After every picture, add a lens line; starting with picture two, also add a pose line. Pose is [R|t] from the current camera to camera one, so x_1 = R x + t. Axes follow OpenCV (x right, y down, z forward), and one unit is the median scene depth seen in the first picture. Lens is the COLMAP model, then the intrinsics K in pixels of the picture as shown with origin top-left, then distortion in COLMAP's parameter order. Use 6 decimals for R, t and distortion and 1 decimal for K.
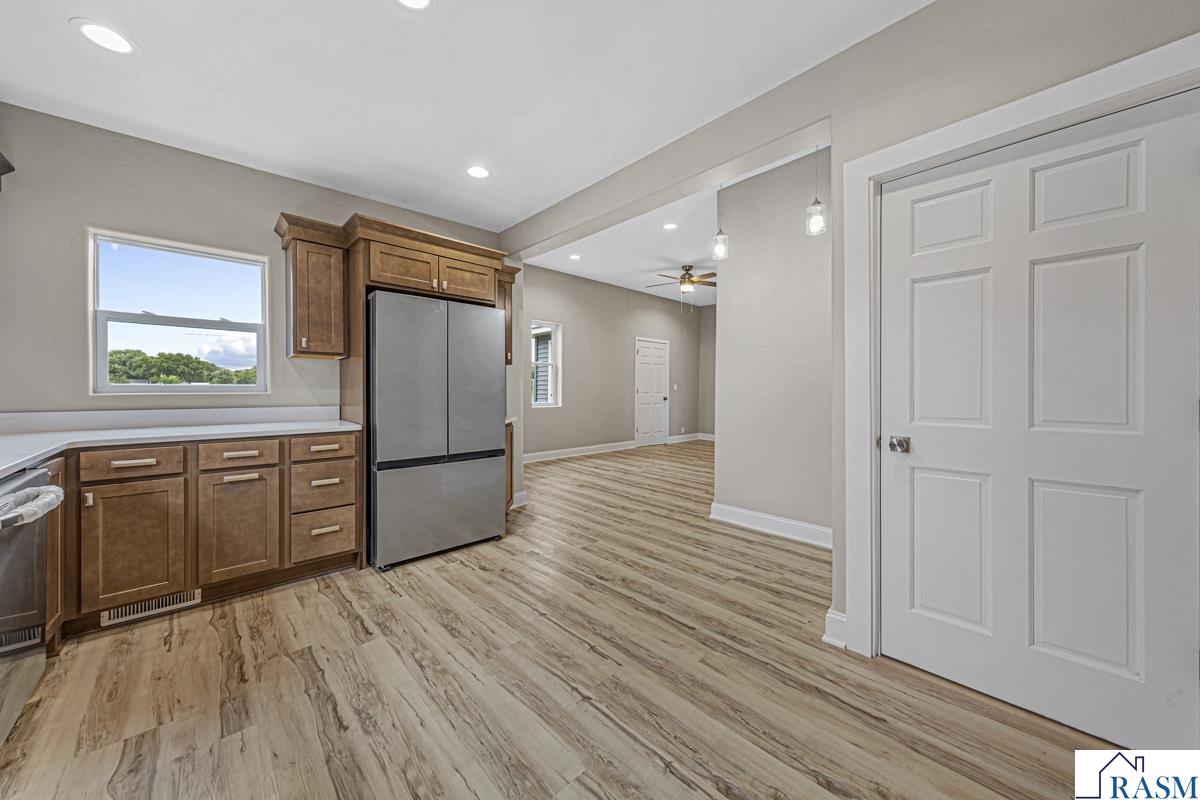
lens RADIAL K [[409.7, 0, 597.8], [0, 409.7, 404.3], [0, 0, 1]] dist [0.003520, -0.000019]
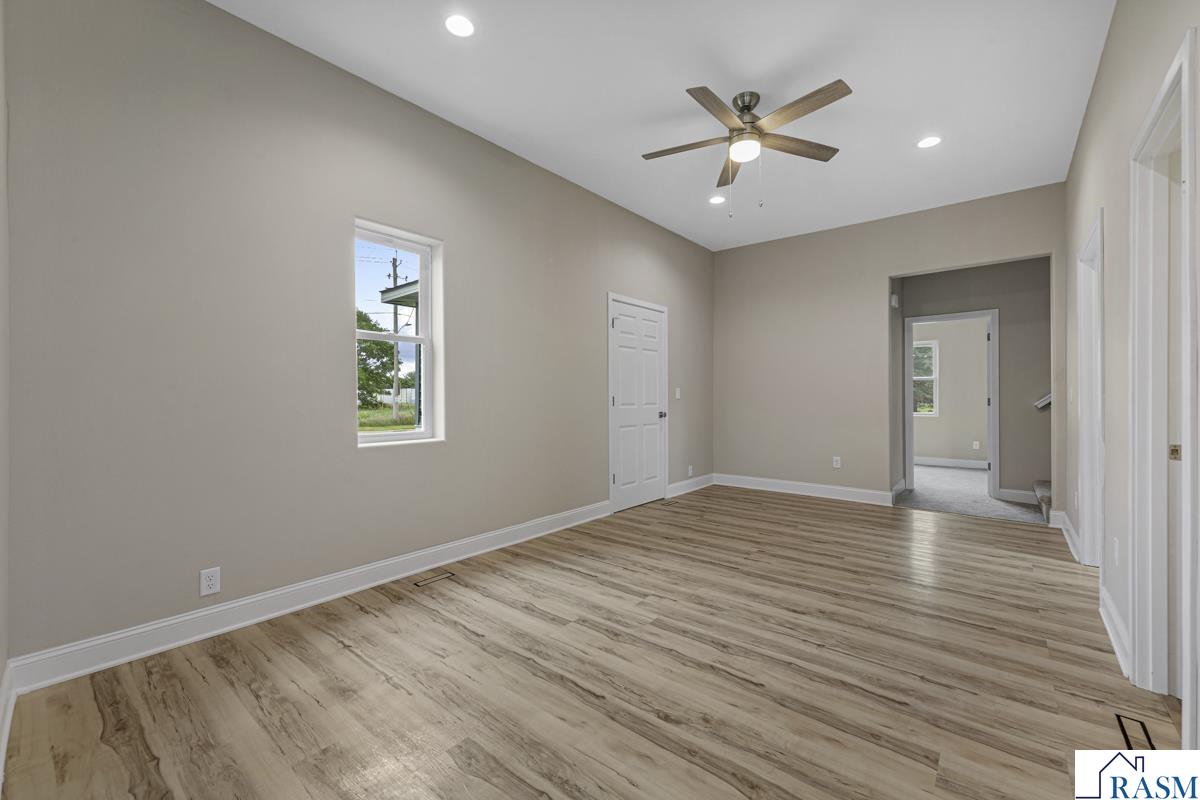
lens RADIAL K [[478.8, 0, 590.7], [0, 478.8, 405.9], [0, 0, 1]] dist [-0.001011, -0.000516]
pose [[0.993880, -0.013912, 0.109587, 0.009166], [0.016454, 0.999615, -0.022328, -0.026884], [-0.109235, 0.023995, 0.993726, 0.830437]]
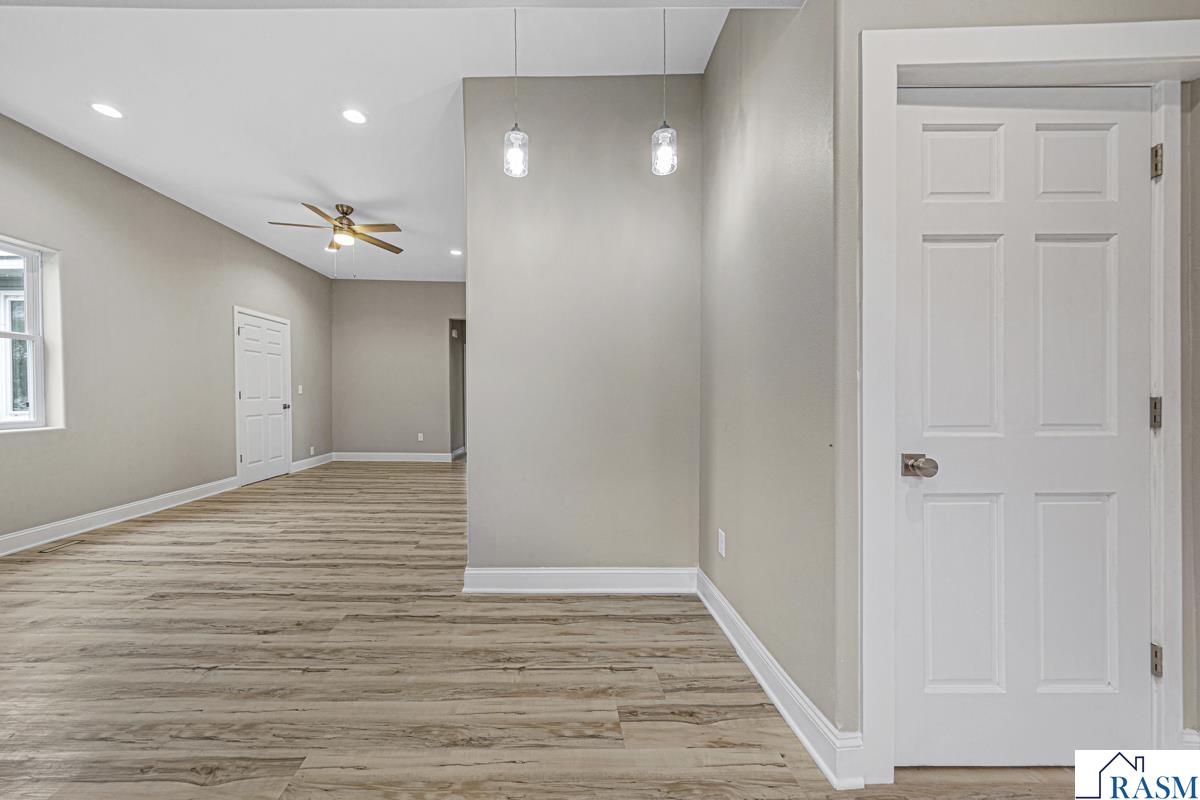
lens RADIAL K [[441.4, 0, 552.1], [0, 441.4, 407.8], [0, 0, 1]] dist [0.002998, 0.000169]
pose [[0.695146, -0.025008, 0.718434, -0.107816], [0.027570, 0.999587, 0.008118, -0.011102], [-0.718340, 0.014164, 0.695548, 0.401351]]
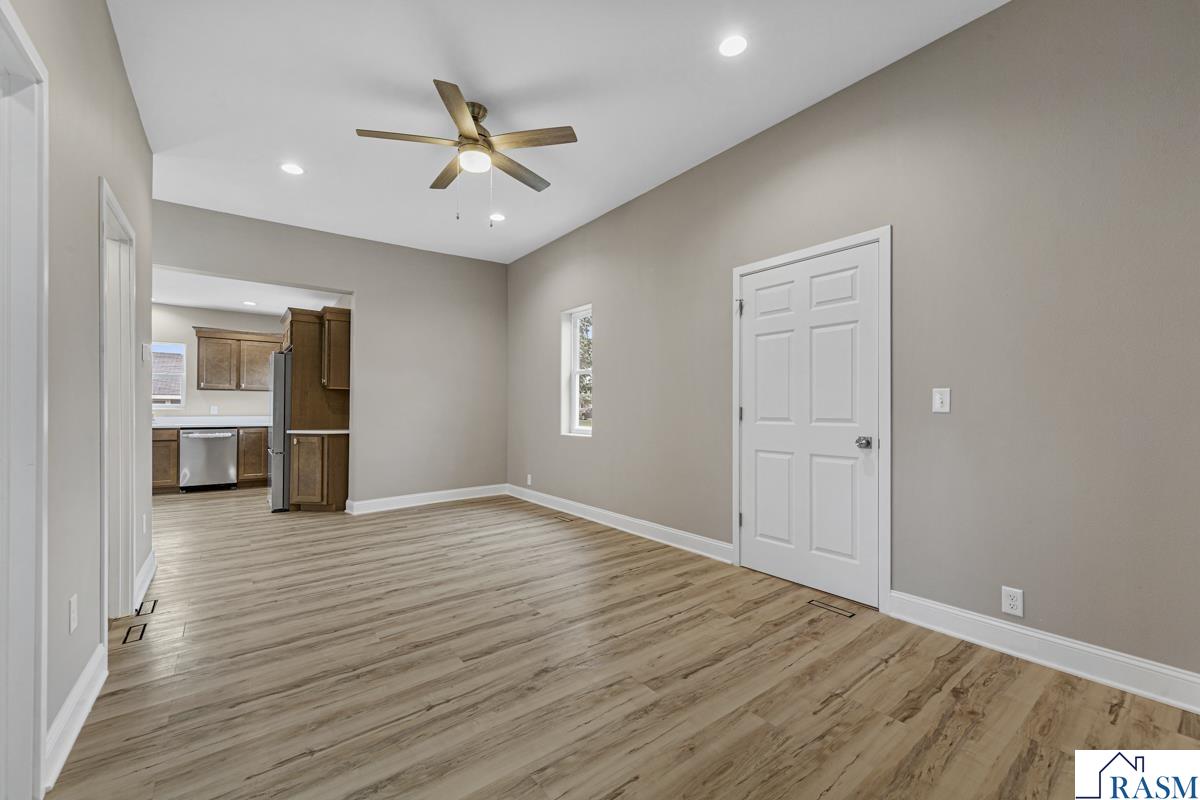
lens RADIAL K [[478.8, 0, 612.8], [0, 478.8, 410.2], [0, 0, 1]] dist [-0.001011, -0.000516]
pose [[-0.072888, -0.002610, -0.997337, 1.057537], [-0.041547, 0.999136, 0.000421, -0.059691], [0.996474, 0.041468, -0.072933, 1.812548]]
